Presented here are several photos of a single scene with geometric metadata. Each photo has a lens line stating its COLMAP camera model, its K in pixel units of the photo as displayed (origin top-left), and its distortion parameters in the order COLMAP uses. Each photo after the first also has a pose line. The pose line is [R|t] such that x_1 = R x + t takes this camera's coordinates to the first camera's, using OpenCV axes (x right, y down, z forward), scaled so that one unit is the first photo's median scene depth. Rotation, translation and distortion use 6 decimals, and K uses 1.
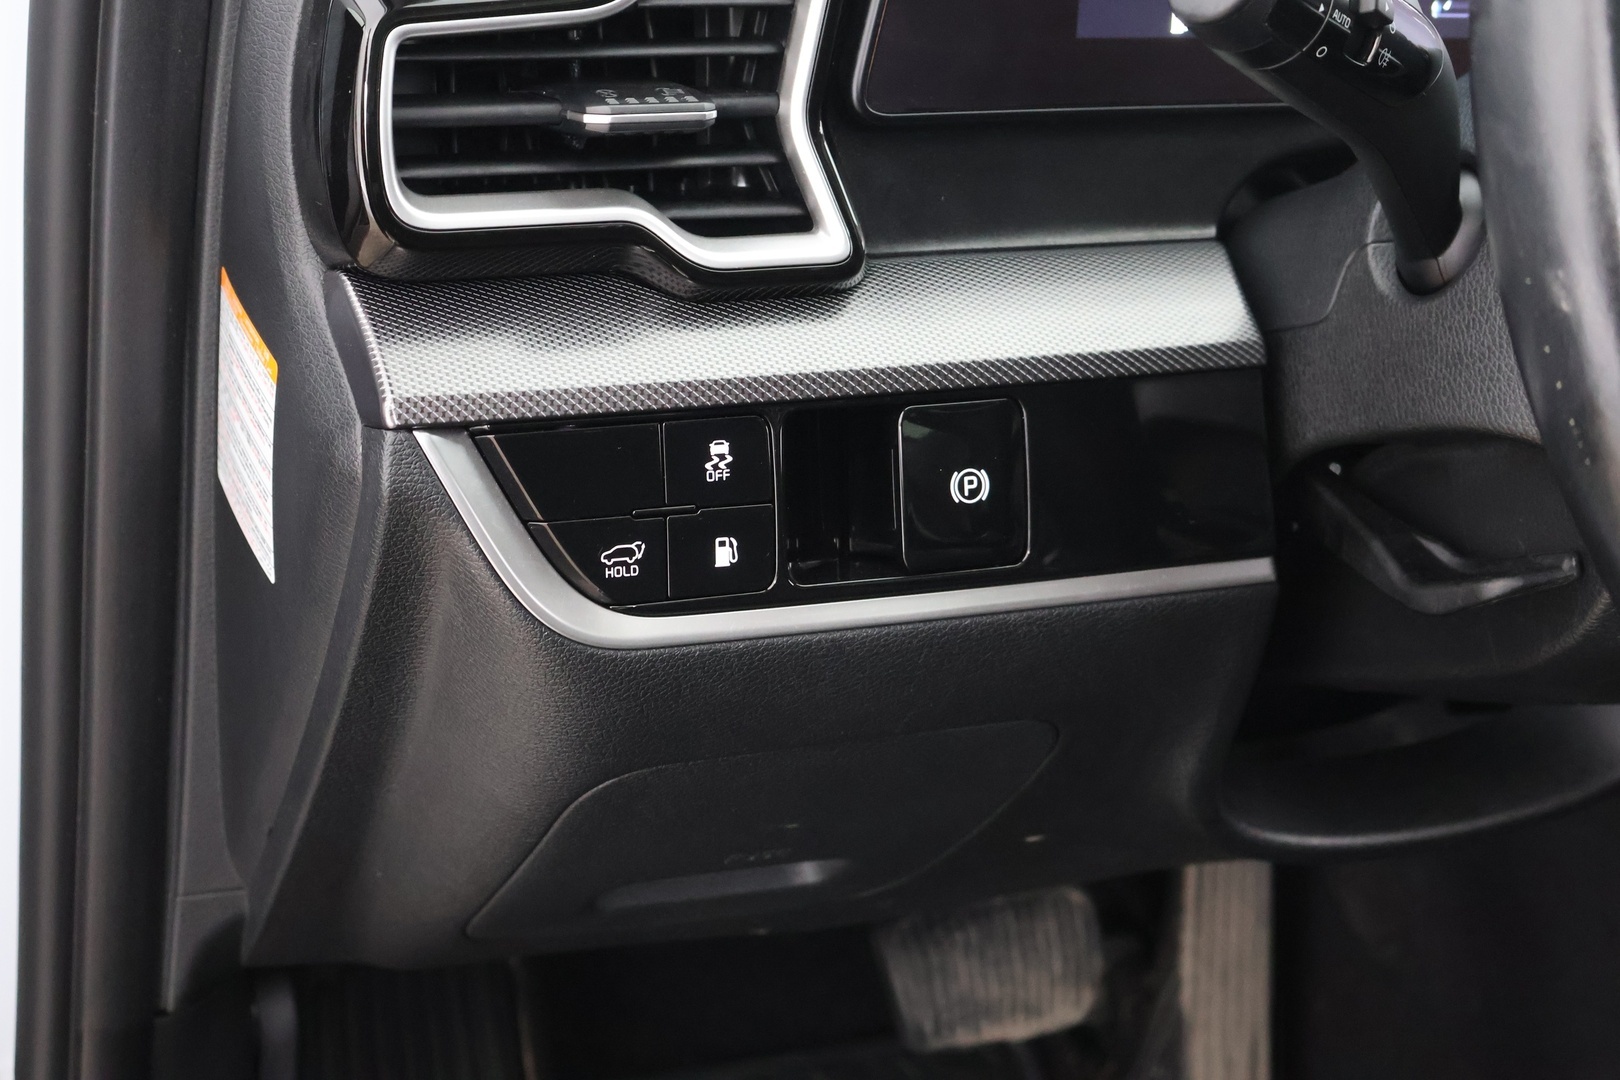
lens RADIAL K [[2594.9, 0, 810.0], [0, 2594.9, 540.0], [0, 0, 1]] dist [-0.015794, -0.053858]
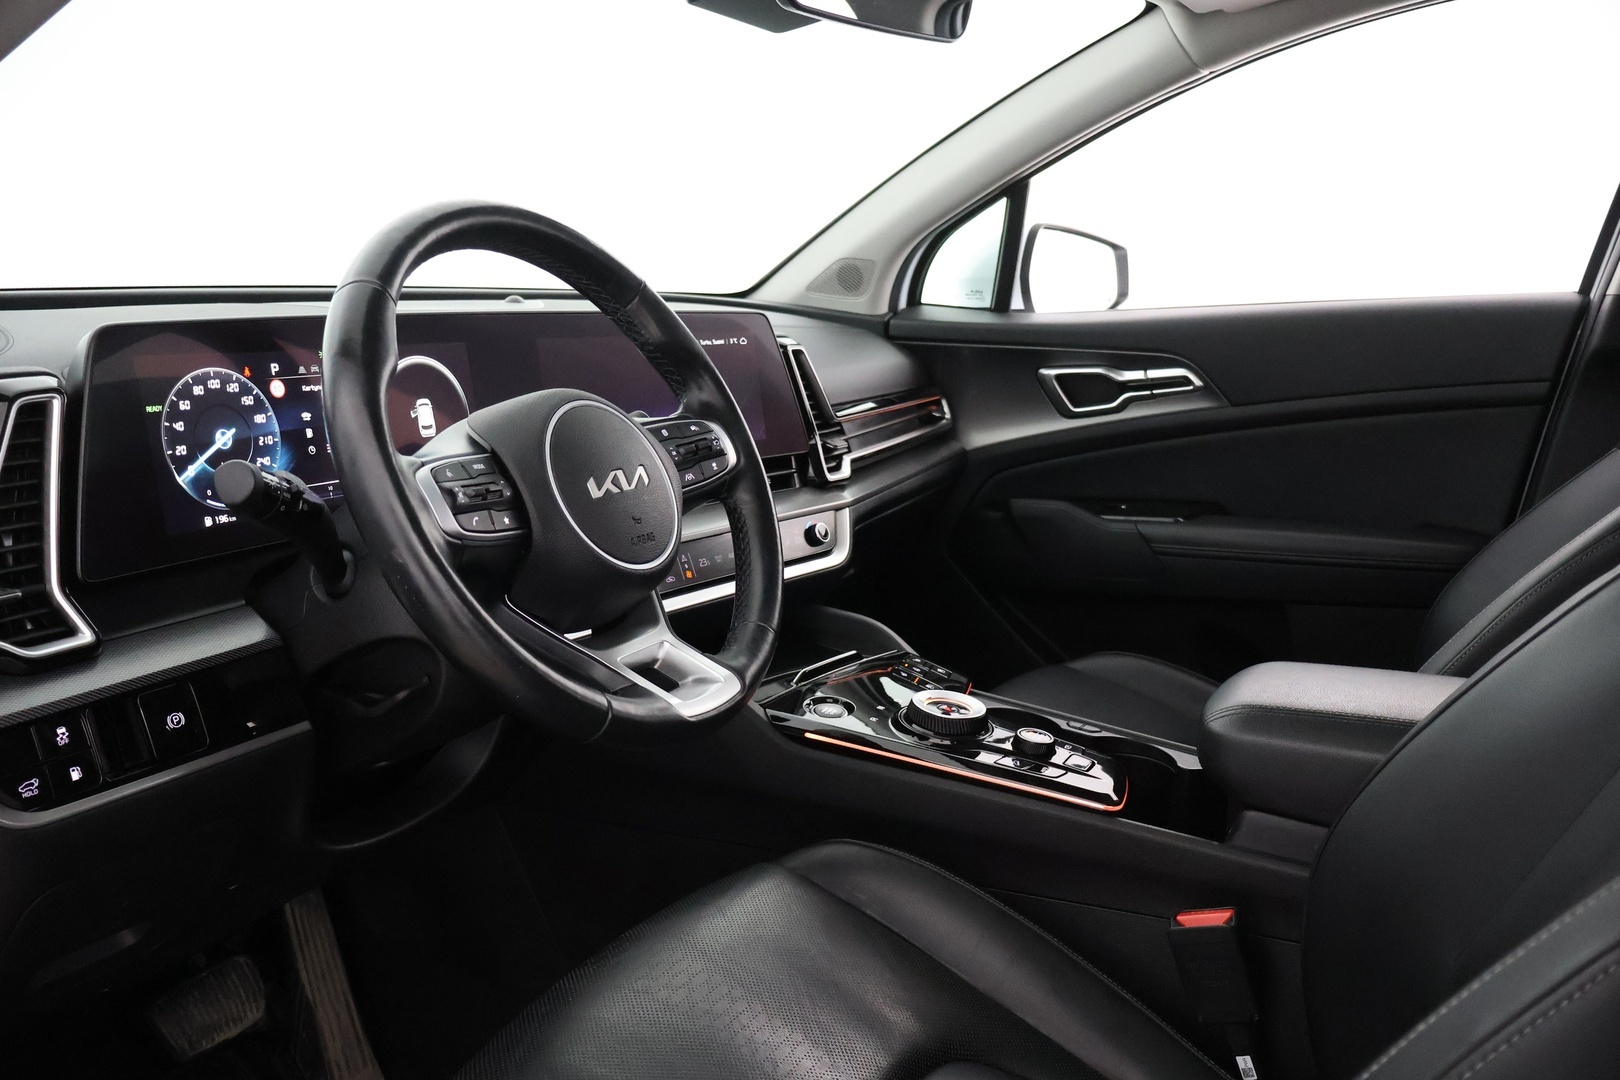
lens RADIAL K [[1347.1, 0, 810.0], [0, 1347.1, 540.0], [0, 0, 1]] dist [-0.010465, 0.006146]
pose [[0.788460, -0.216578, 0.575694, -0.154553], [0.326439, 0.940610, -0.093224, 0.129021], [-0.521313, 0.261432, 0.812333, -0.353008]]
